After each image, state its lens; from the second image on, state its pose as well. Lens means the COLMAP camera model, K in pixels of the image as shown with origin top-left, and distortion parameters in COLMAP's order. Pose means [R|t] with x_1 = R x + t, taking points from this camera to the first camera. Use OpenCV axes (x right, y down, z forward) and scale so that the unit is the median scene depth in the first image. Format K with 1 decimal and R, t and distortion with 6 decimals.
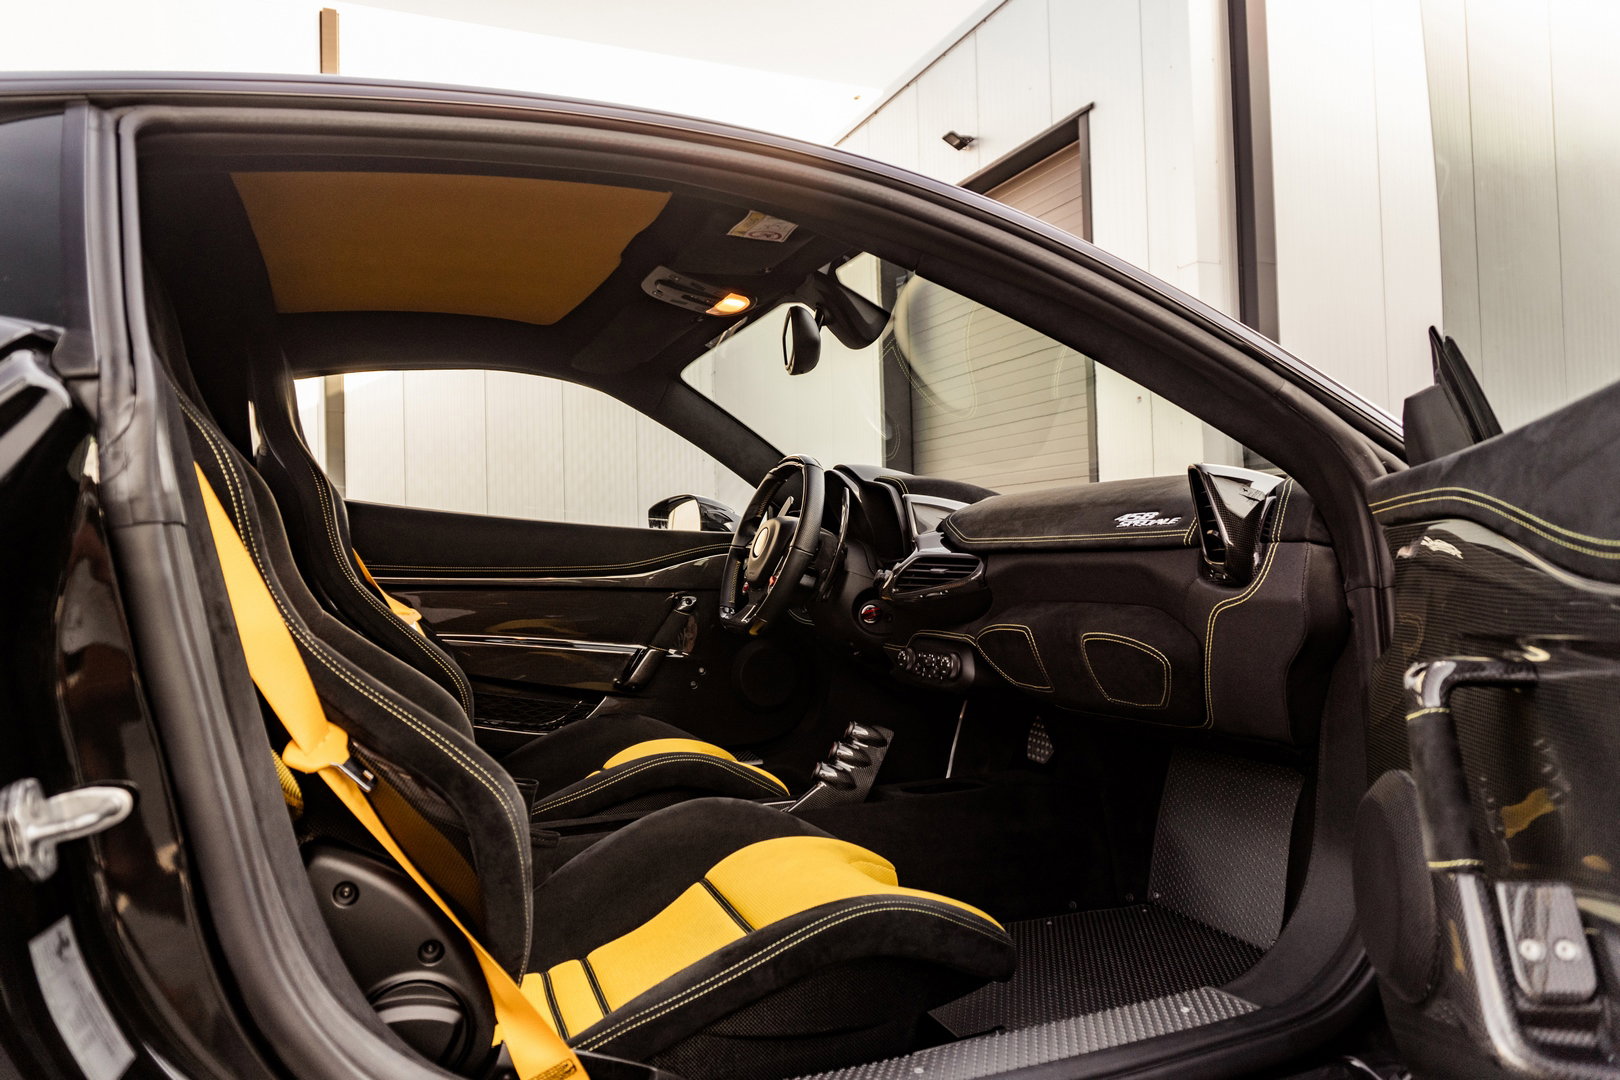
lens RADIAL K [[1095.7, 0, 810.0], [0, 1095.7, 540.0], [0, 0, 1]] dist [-0.008774, -0.003944]
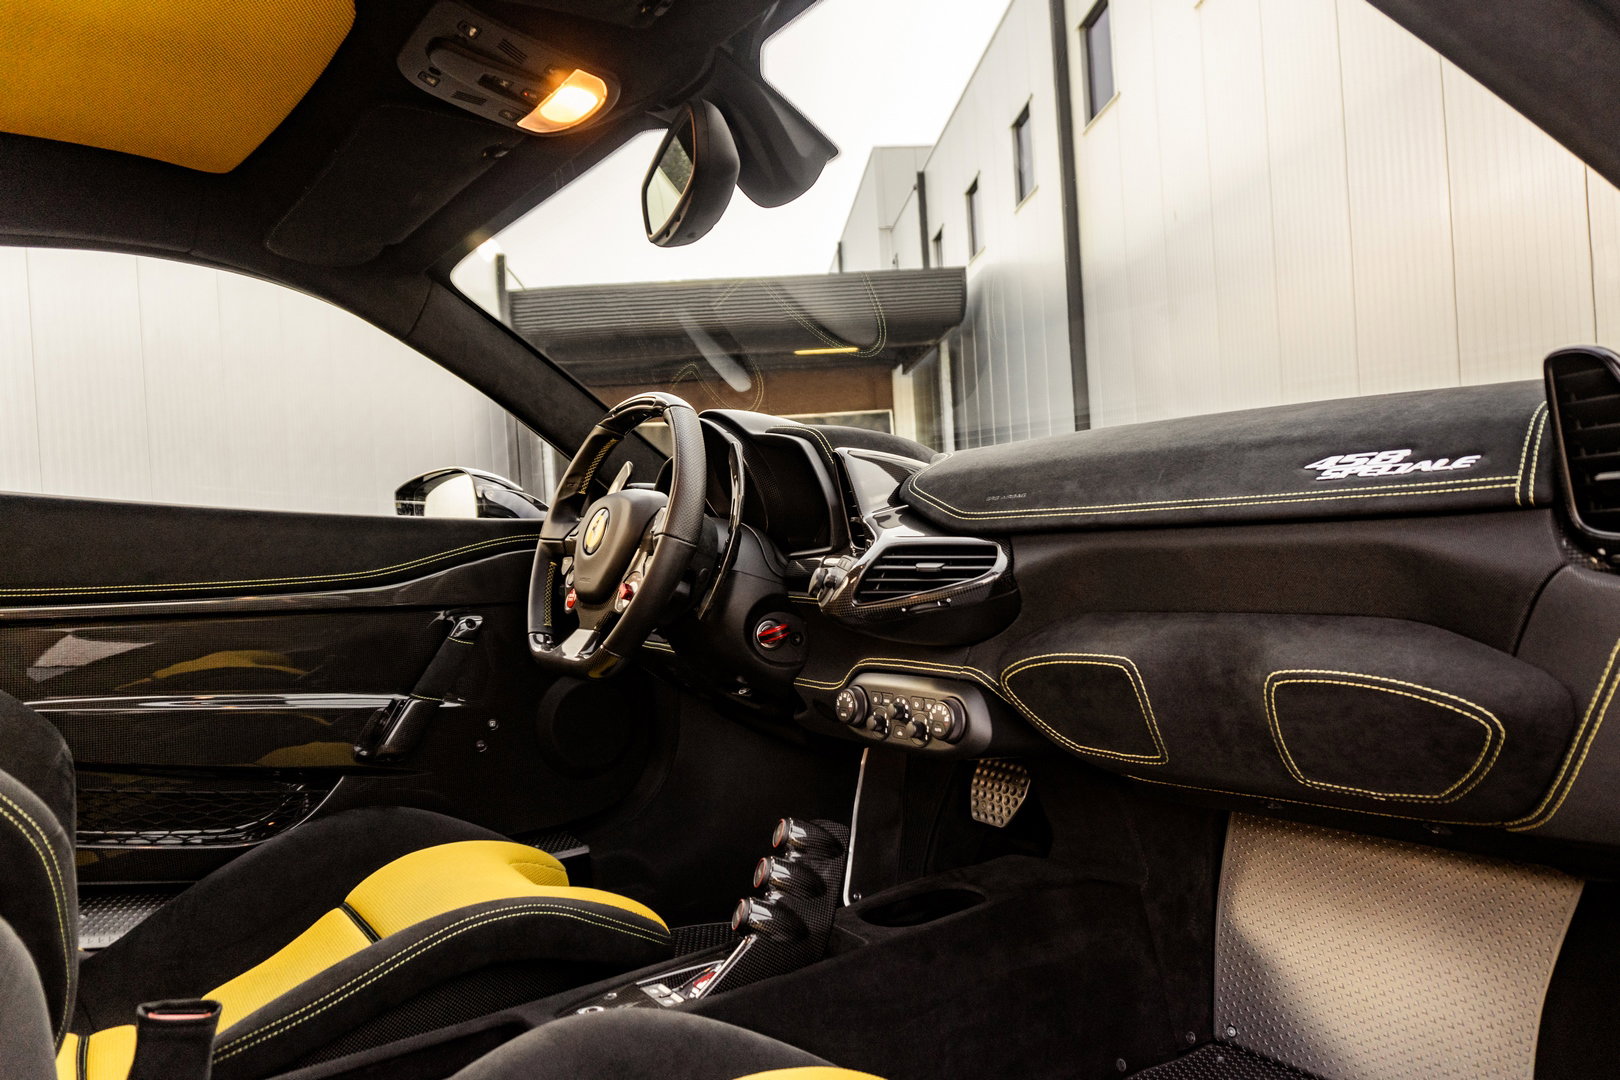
lens RADIAL K [[1095.7, 0, 810.0], [0, 1095.7, 540.0], [0, 0, 1]] dist [-0.008774, -0.003944]
pose [[0.971597, -0.032621, 0.234382, -0.083663], [0.030110, 0.999444, 0.014287, 0.002479], [-0.234718, -0.006823, 0.972040, 0.396211]]
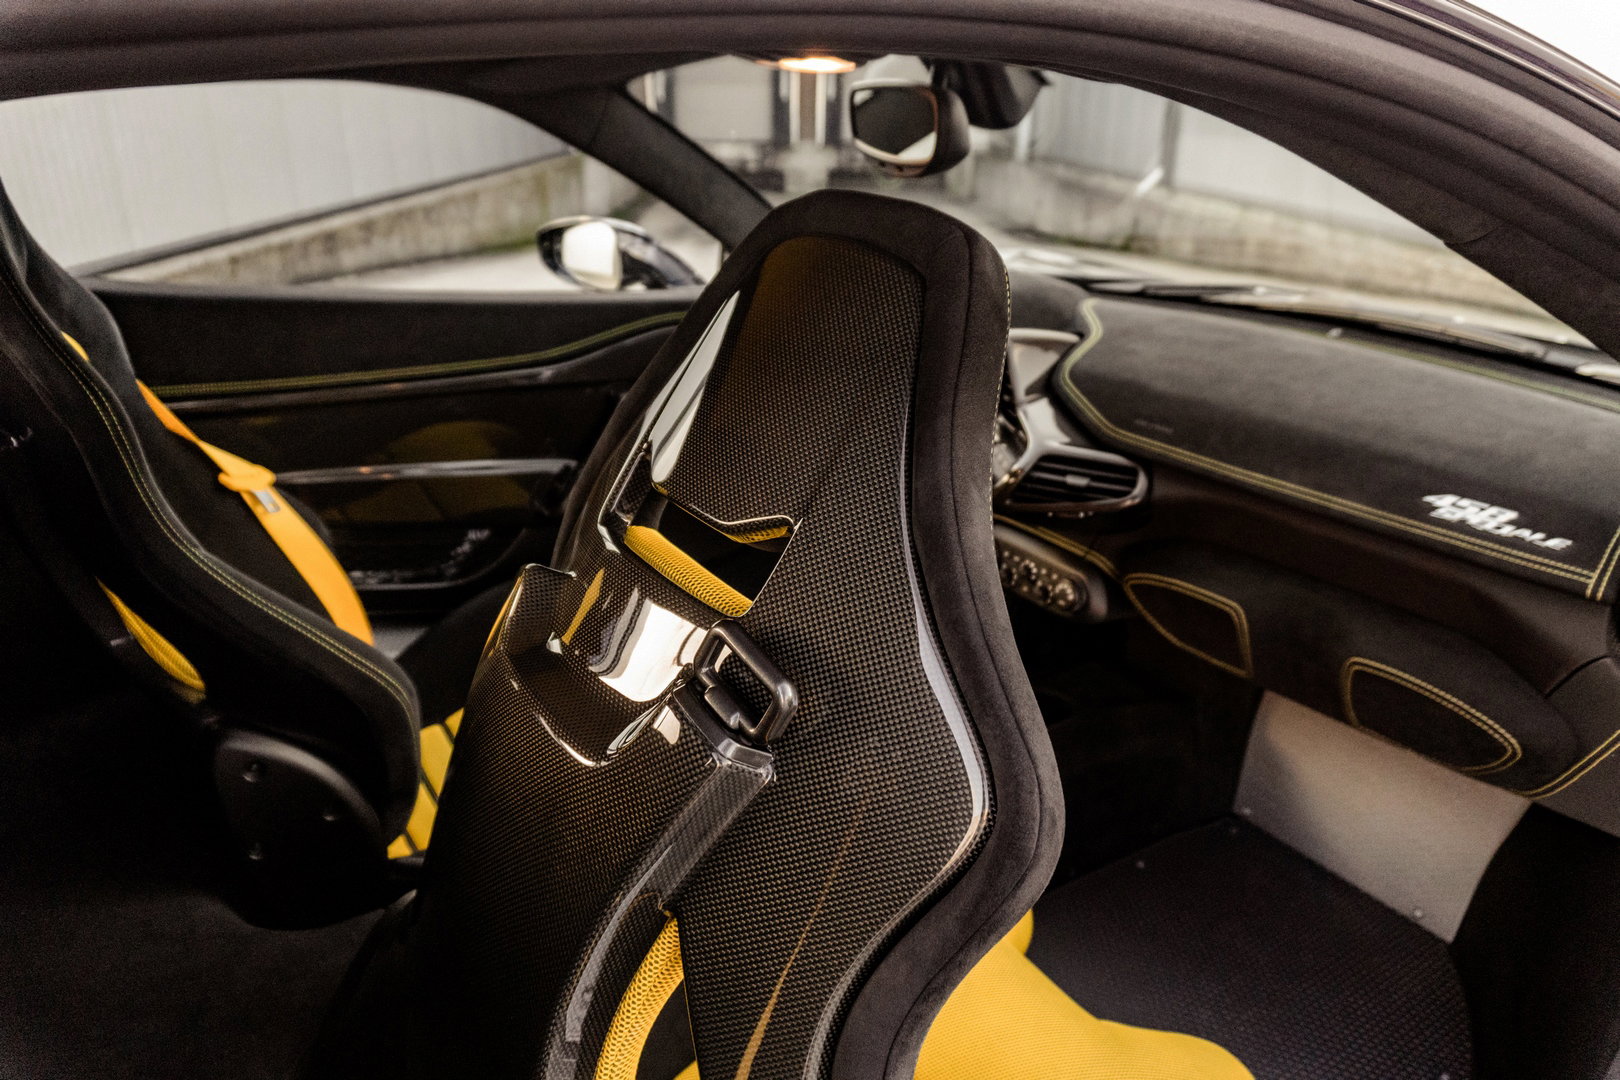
lens RADIAL K [[1095.7, 0, 810.0], [0, 1095.7, 540.0], [0, 0, 1]] dist [-0.008774, -0.003944]
pose [[0.980716, -0.035837, 0.192124, -0.178677], [-0.040201, 0.925030, 0.377760, -0.184659], [-0.191259, -0.378199, 0.905752, 0.350101]]
